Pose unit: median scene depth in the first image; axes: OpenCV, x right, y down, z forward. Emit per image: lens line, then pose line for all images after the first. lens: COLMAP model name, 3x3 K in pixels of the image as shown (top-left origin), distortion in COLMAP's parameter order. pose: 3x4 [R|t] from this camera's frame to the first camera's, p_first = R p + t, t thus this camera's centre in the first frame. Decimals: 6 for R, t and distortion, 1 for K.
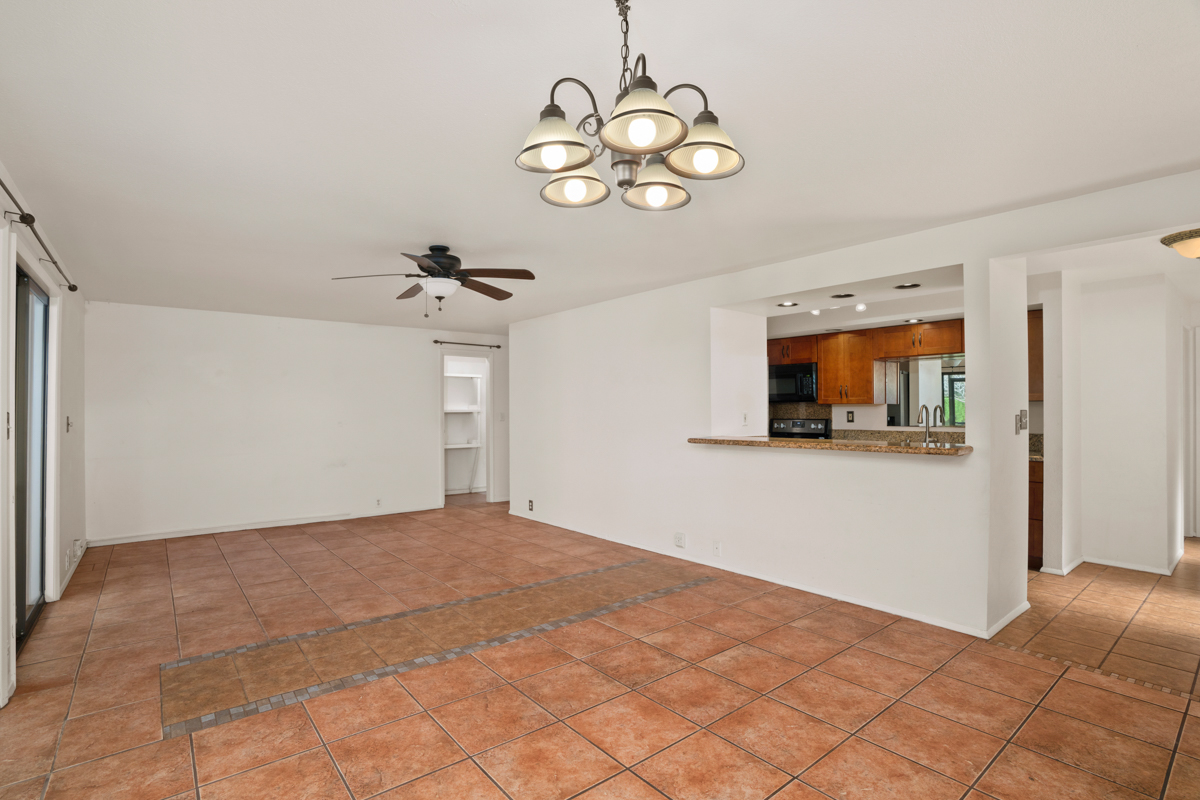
lens RADIAL K [[562.7, 0, 578.3], [0, 562.7, 415.3], [0, 0, 1]] dist [-0.076794, 0.037342]
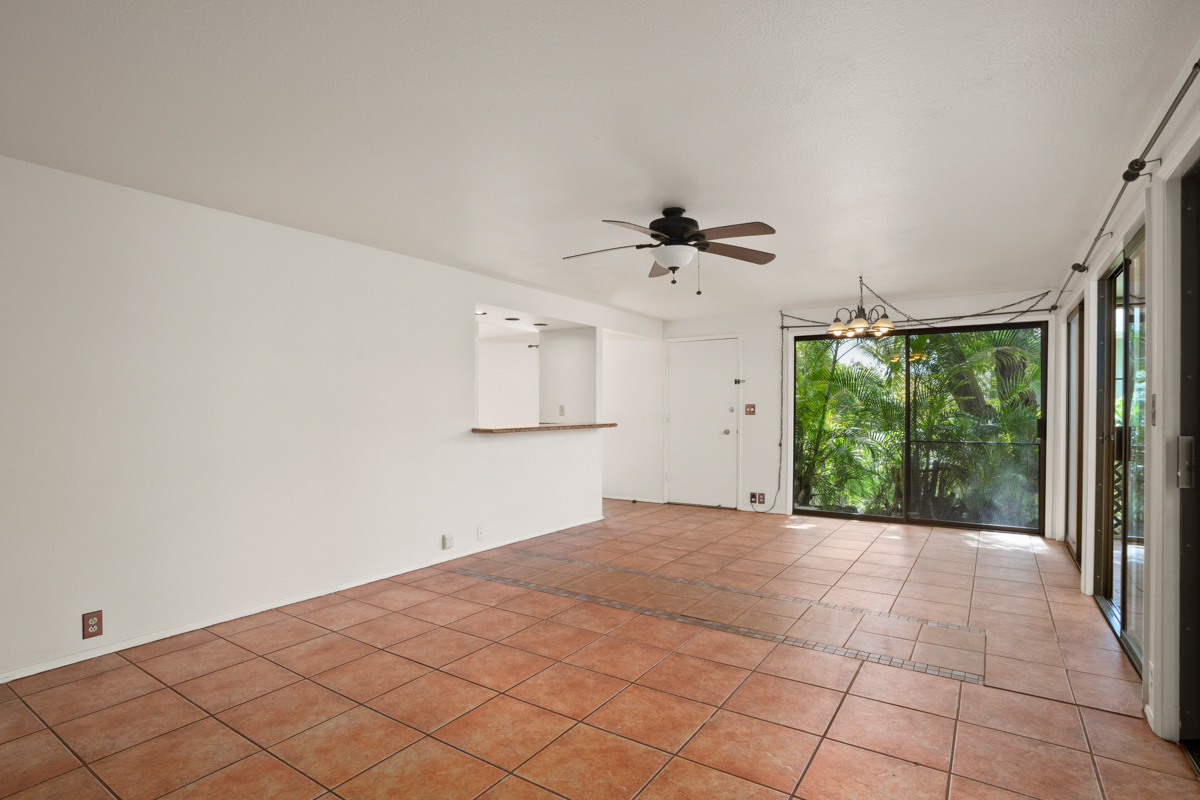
lens RADIAL K [[613.6, 0, 580.7], [0, 613.6, 417.7], [0, 0, 1]] dist [-0.072543, 0.042114]
pose [[-0.296050, -0.011681, 0.955101, -1.070718], [0.008377, 0.999855, 0.014825, 0.005238], [-0.955136, 0.012390, -0.295909, 1.363896]]
